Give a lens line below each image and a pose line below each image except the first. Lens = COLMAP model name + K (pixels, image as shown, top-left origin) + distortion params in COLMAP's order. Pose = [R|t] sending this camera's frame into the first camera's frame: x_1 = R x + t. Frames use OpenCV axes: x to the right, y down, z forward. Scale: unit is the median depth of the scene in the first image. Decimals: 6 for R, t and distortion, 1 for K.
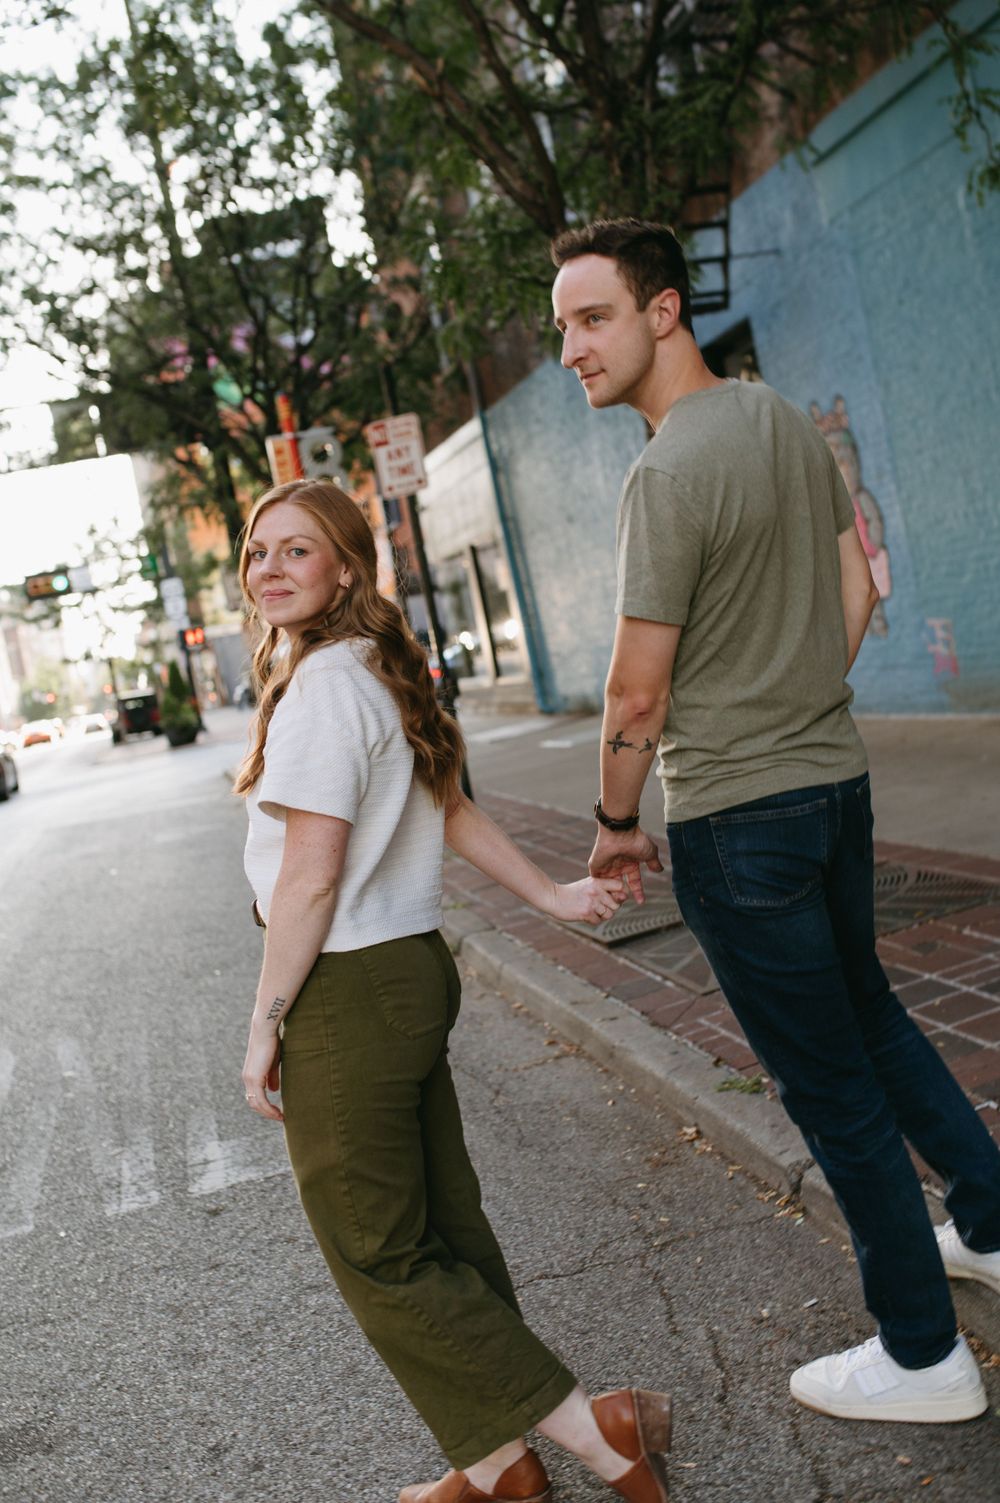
lens RADIAL K [[1469.0, 0, 494.8], [0, 1469.0, 739.6], [0, 0, 1]] dist [-0.066216, 0.120042]
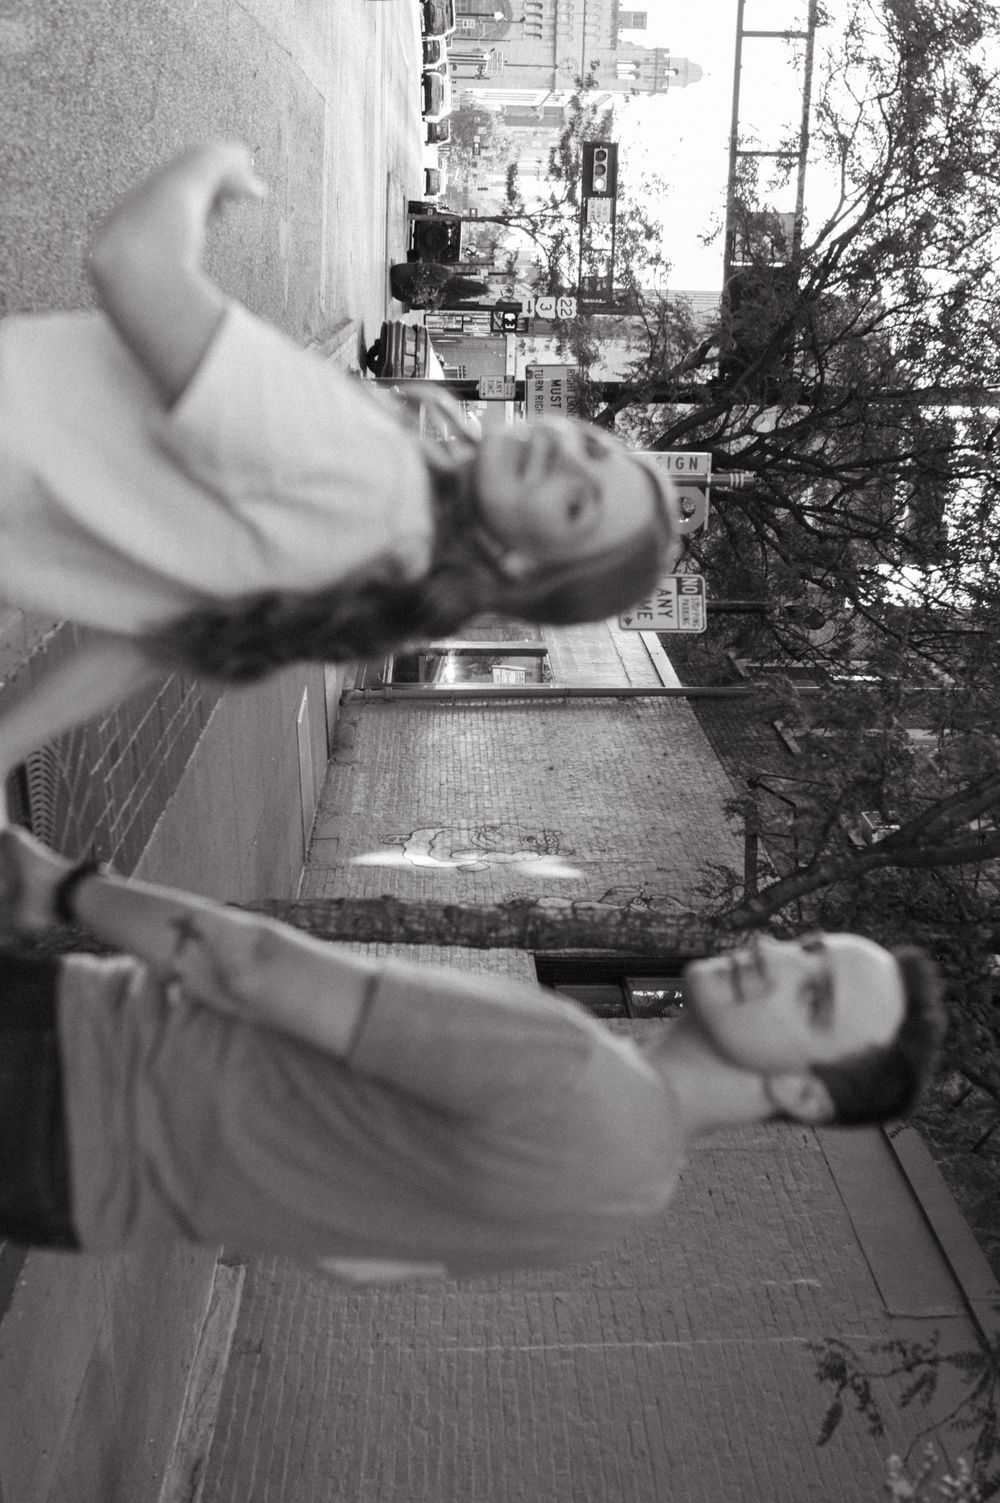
lens RADIAL K [[1559.5, 0, 500.0], [0, 1559.5, 751.5], [0, 0, 1]] dist [-0.069833, 0.128517]
pose [[-0.201359, 0.977378, 0.064705, -0.026231], [-0.974297, -0.193037, -0.116110, -0.015576], [-0.100993, -0.086422, 0.991126, 0.126115]]
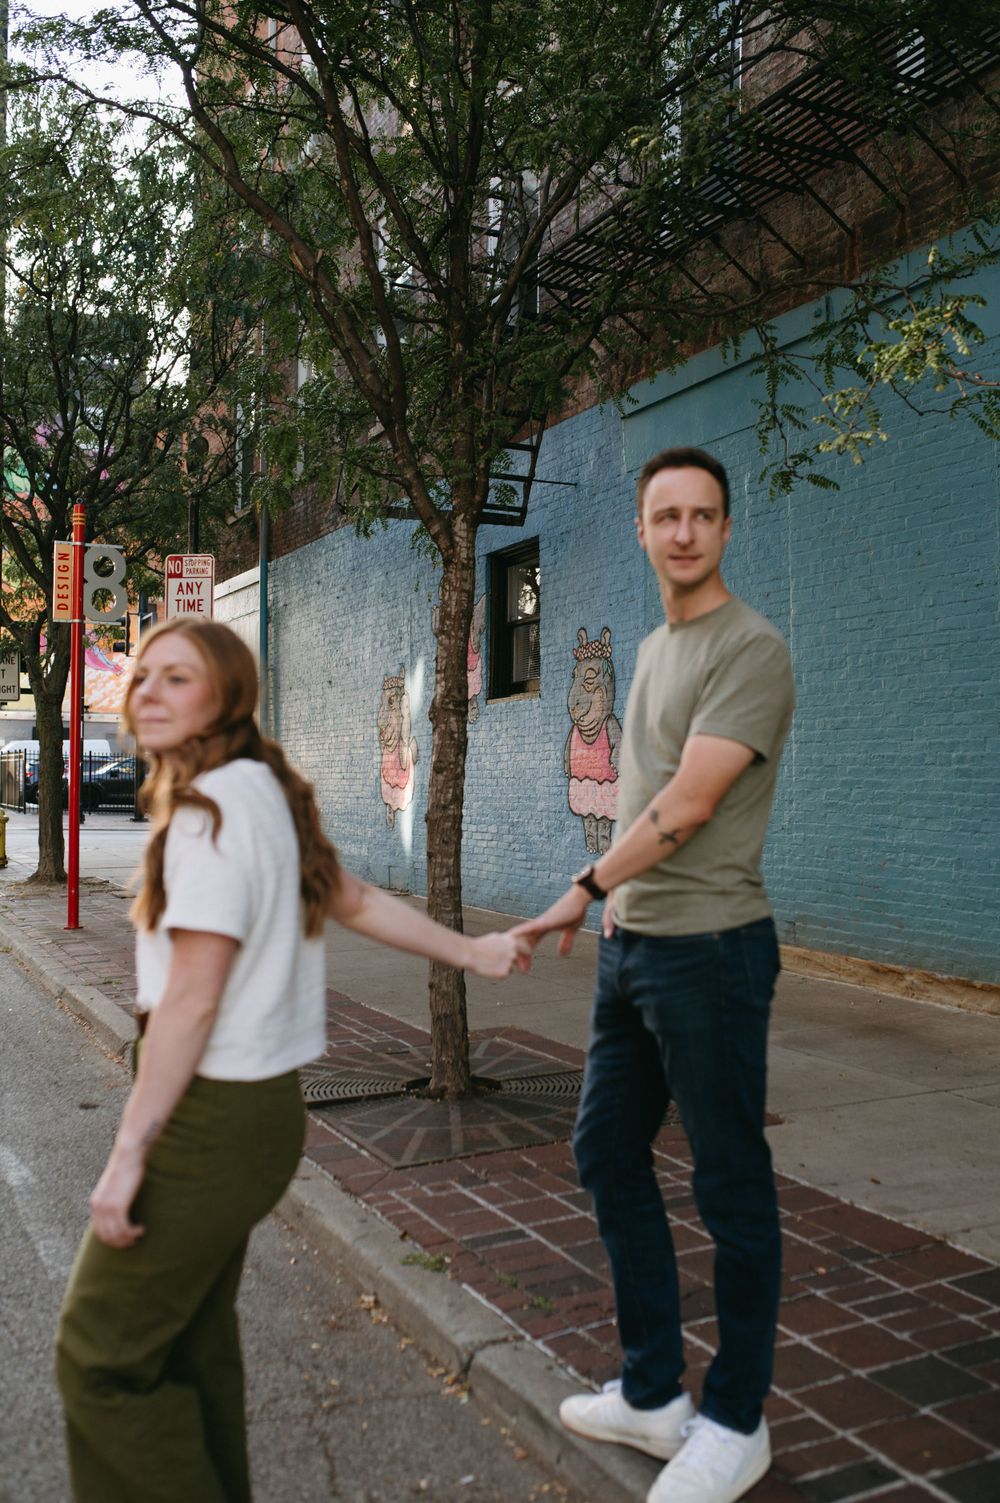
lens RADIAL K [[1469.0, 0, 494.8], [0, 1469.0, 739.6], [0, 0, 1]] dist [-0.066216, 0.120042]
pose [[0.960958, 0.207540, 0.182991, -0.033446], [-0.185750, 0.974055, -0.129282, -0.000214], [-0.205075, 0.090244, 0.974577, -0.036954]]
